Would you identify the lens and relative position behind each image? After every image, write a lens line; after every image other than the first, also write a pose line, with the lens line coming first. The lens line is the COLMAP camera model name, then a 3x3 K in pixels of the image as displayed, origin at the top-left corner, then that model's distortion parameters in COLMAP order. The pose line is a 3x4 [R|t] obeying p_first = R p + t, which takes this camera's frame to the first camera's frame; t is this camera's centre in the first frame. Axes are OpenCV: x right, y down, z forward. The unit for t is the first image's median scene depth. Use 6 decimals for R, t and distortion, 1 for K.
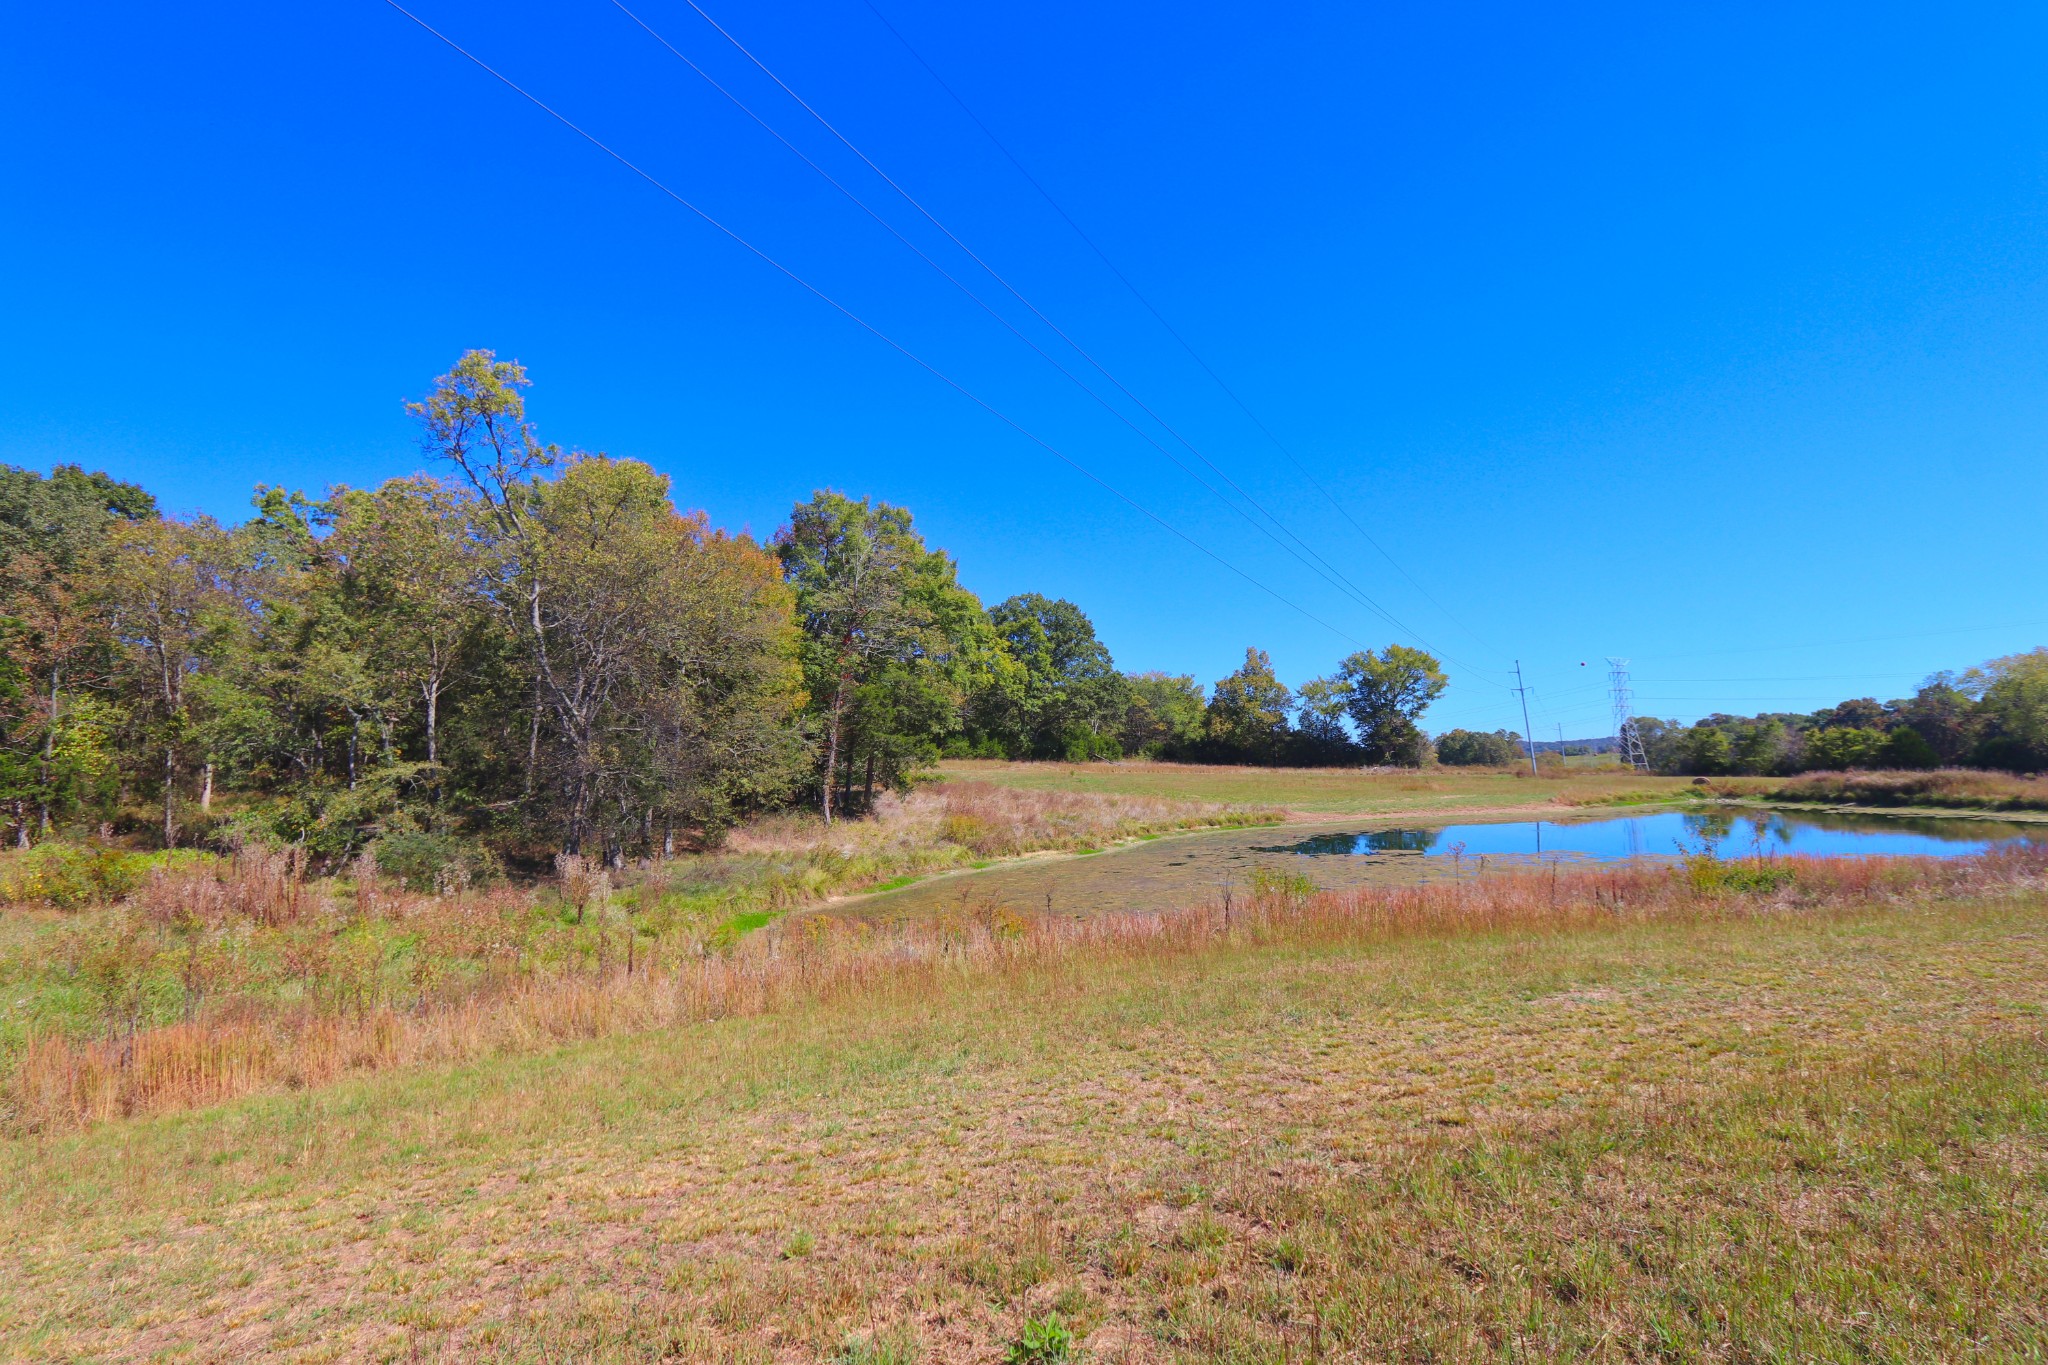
lens RADIAL K [[943.0, 0, 1025.0], [0, 943.0, 688.7], [0, 0, 1]] dist [-0.016212, 0.002694]
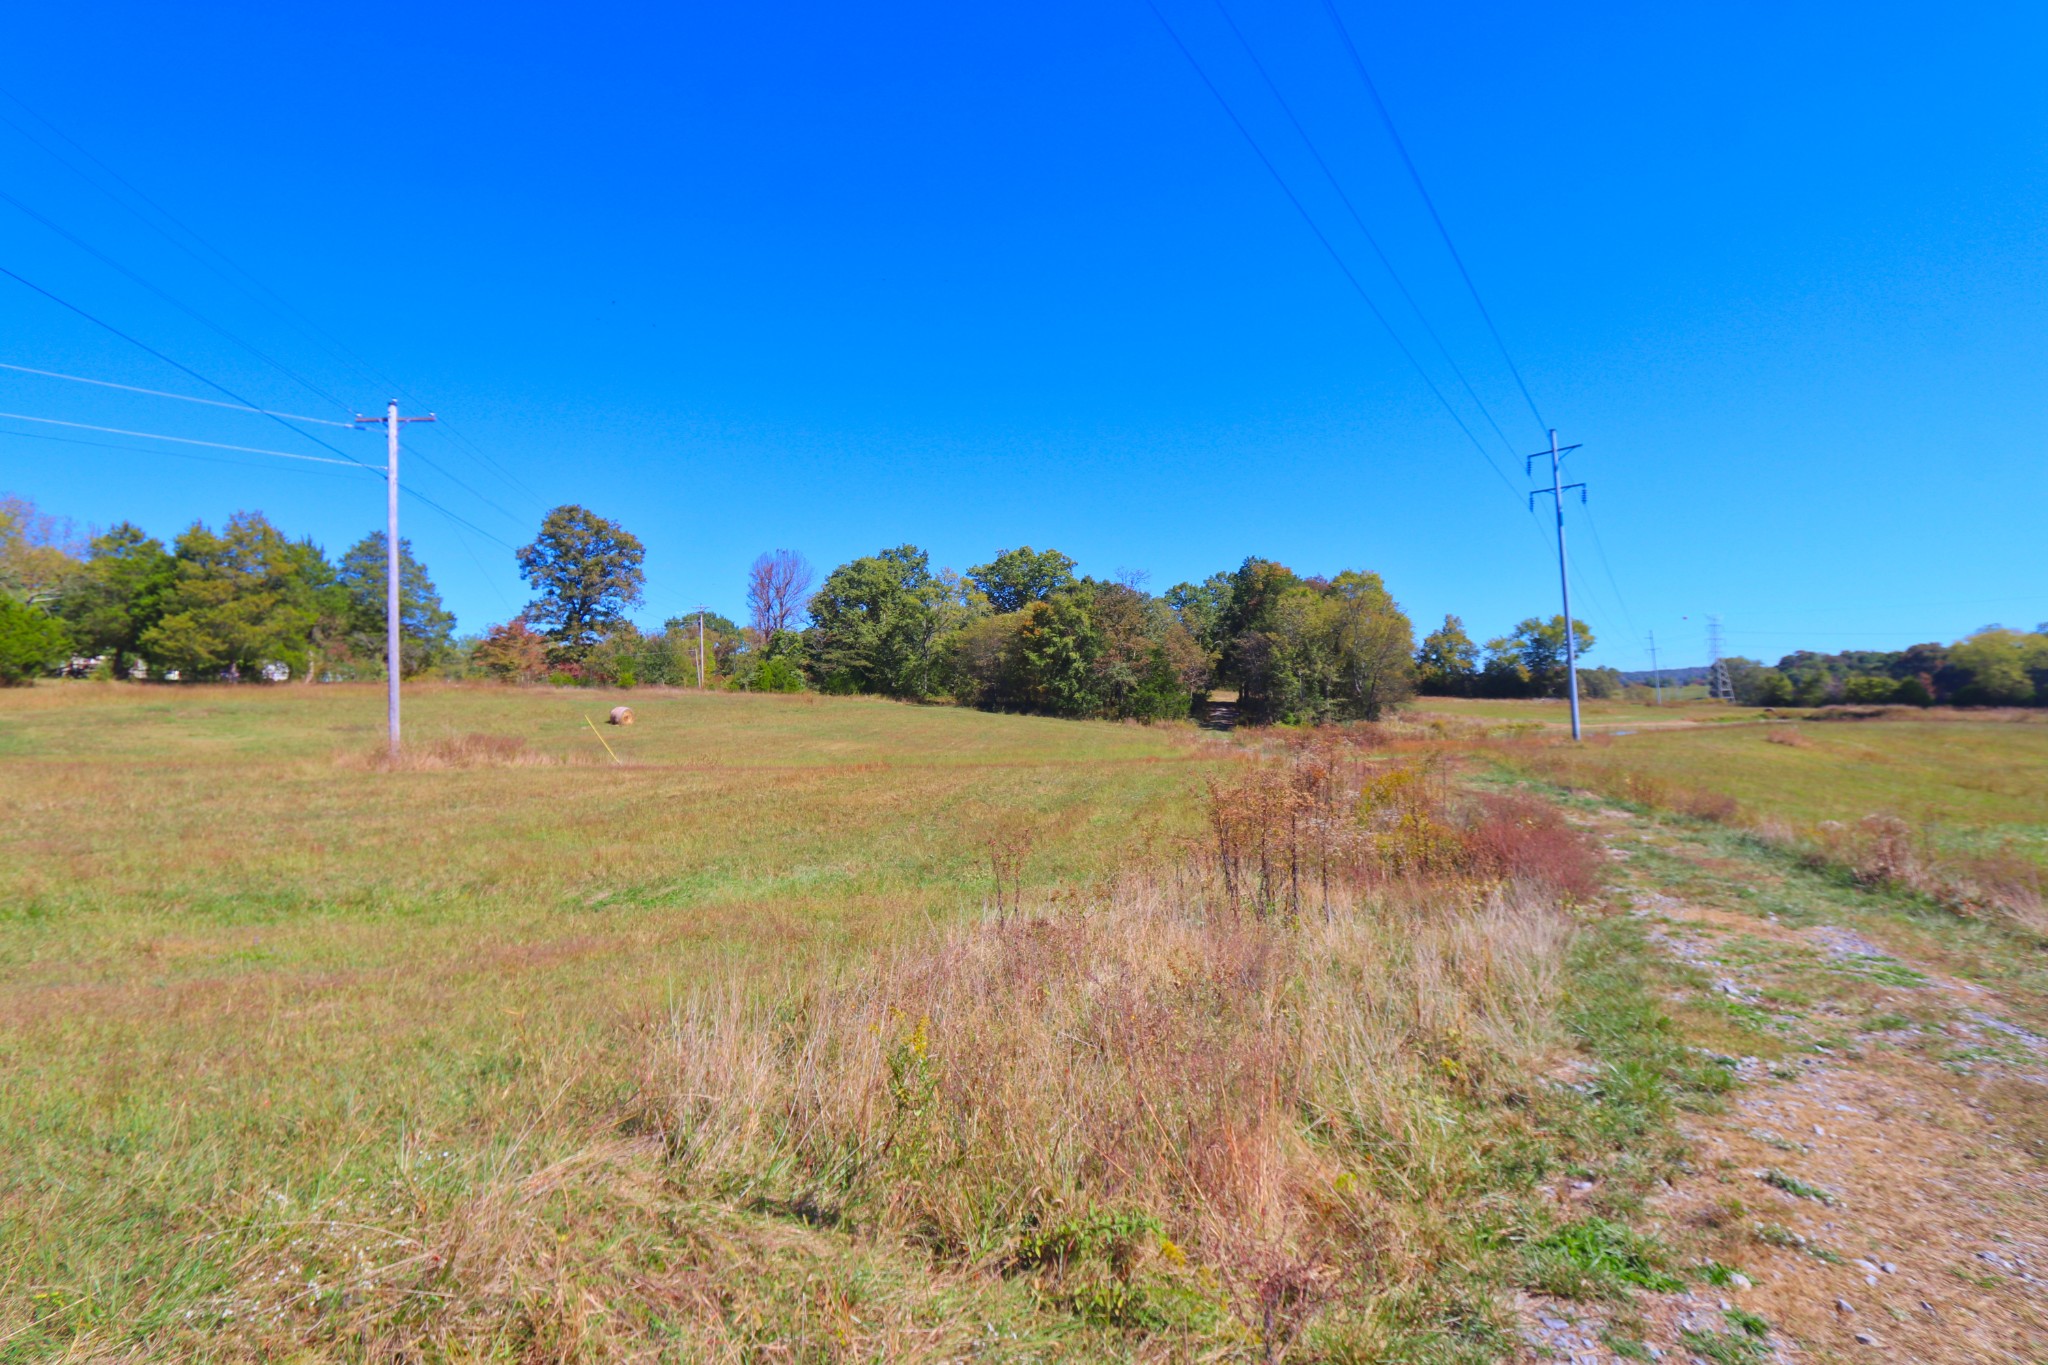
lens RADIAL K [[943.0, 0, 1024.0], [0, 943.0, 676.8], [0, 0, 1]] dist [-0.016212, 0.002694]
pose [[0.998032, 0.007944, -0.062208, -0.320864], [-0.003774, 0.997755, 0.066859, -0.042683], [0.062599, -0.066493, 0.995821, -0.472819]]
